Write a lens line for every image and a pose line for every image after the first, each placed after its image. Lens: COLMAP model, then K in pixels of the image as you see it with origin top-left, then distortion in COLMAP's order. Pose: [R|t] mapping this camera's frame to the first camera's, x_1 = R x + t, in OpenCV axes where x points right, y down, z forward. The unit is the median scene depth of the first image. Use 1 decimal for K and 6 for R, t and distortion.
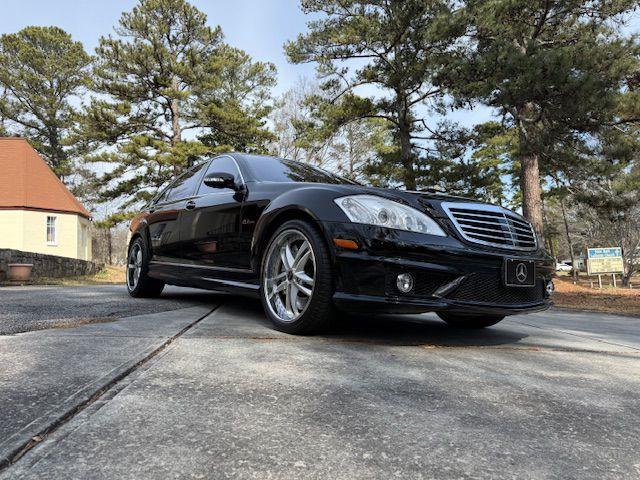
lens RADIAL K [[452.0, 0, 318.5], [0, 452.0, 235.5], [0, 0, 1]] dist [0.073456, -0.097232]
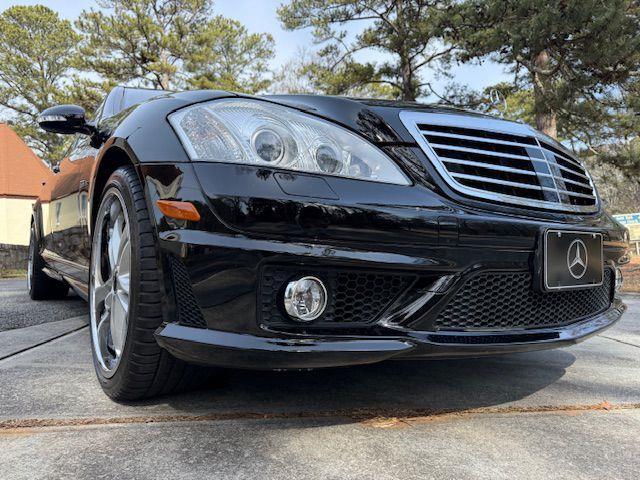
lens RADIAL K [[458.9, 0, 320.6], [0, 458.9, 240.4], [0, 0, 1]] dist [0.000065, 0.002833]
pose [[0.999084, -0.037327, -0.020911, 0.015302], [0.038462, 0.997644, 0.056803, 0.001985], [0.018742, -0.057555, 0.998166, 0.042031]]
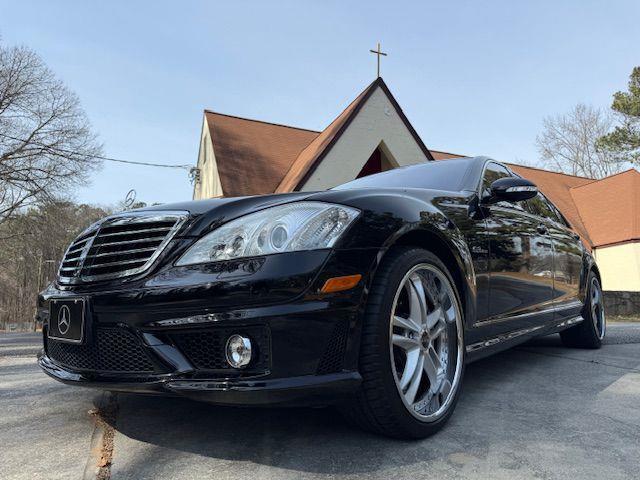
lens RADIAL K [[458.9, 0, 320.6], [0, 458.9, 240.4], [0, 0, 1]] dist [0.000065, 0.002833]
pose [[0.222053, -0.173186, -0.959530, 0.092472], [0.111036, 0.982189, -0.151580, 0.008720], [0.968692, -0.072883, 0.237328, 0.096172]]
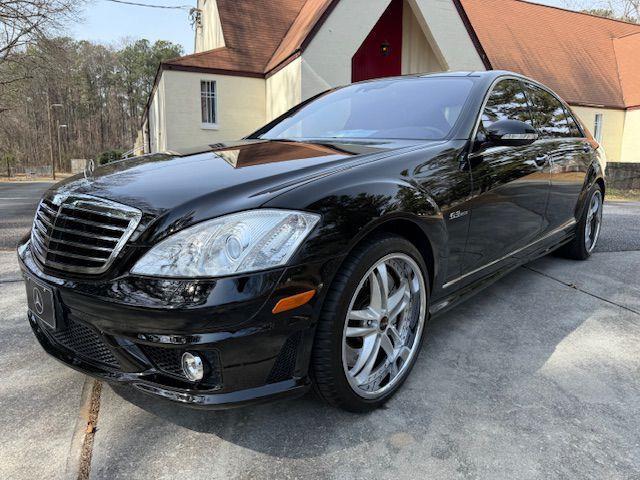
lens RADIAL K [[459.0, 0, 314.8], [0, 459.0, 240.5], [0, 0, 1]] dist [0.002679, -0.003710]
pose [[0.184085, 0.153504, -0.970850, 0.092832], [0.086222, 0.981400, 0.171520, -0.006679], [0.979121, -0.115283, 0.167425, 0.103395]]
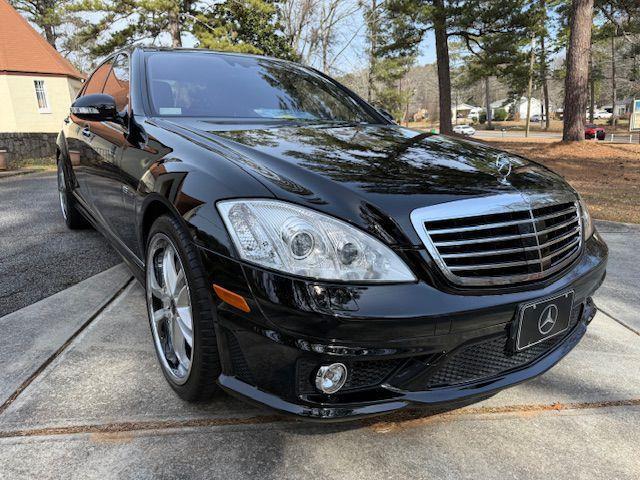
lens RADIAL K [[460.5, 0, 323.0], [0, 460.5, 235.8], [0, 0, 1]] dist [0.004799, -0.005621]
pose [[0.998999, -0.012062, -0.043082, 0.014765], [0.025062, 0.948573, 0.315565, -0.017071], [0.037060, -0.316329, 0.947925, 0.037084]]
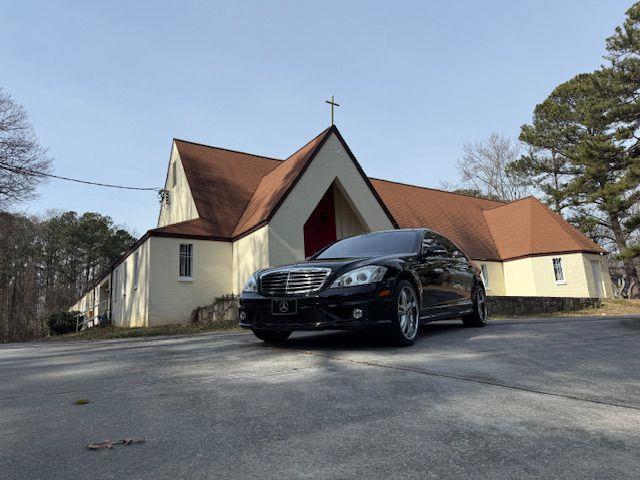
lens RADIAL K [[454.3, 0, 320.5], [0, 454.3, 240.2], [0, 0, 1]] dist [0.033279, -0.034626]
pose [[0.358153, -0.192439, -0.913616, 0.172185], [0.129996, 0.979275, -0.155309, 0.009580], [0.924569, -0.063142, 0.375746, 0.039473]]
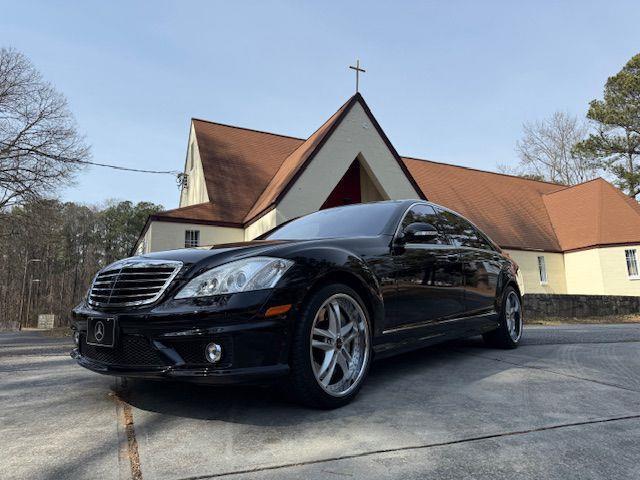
lens RADIAL K [[457.3, 0, 320.1], [0, 457.3, 240.2], [0, 0, 1]] dist [0.008141, -0.006624]
pose [[0.249588, -0.169765, -0.953355, 0.121205], [0.108025, 0.983249, -0.146808, 0.006758], [0.962308, -0.066345, 0.263746, 0.096468]]
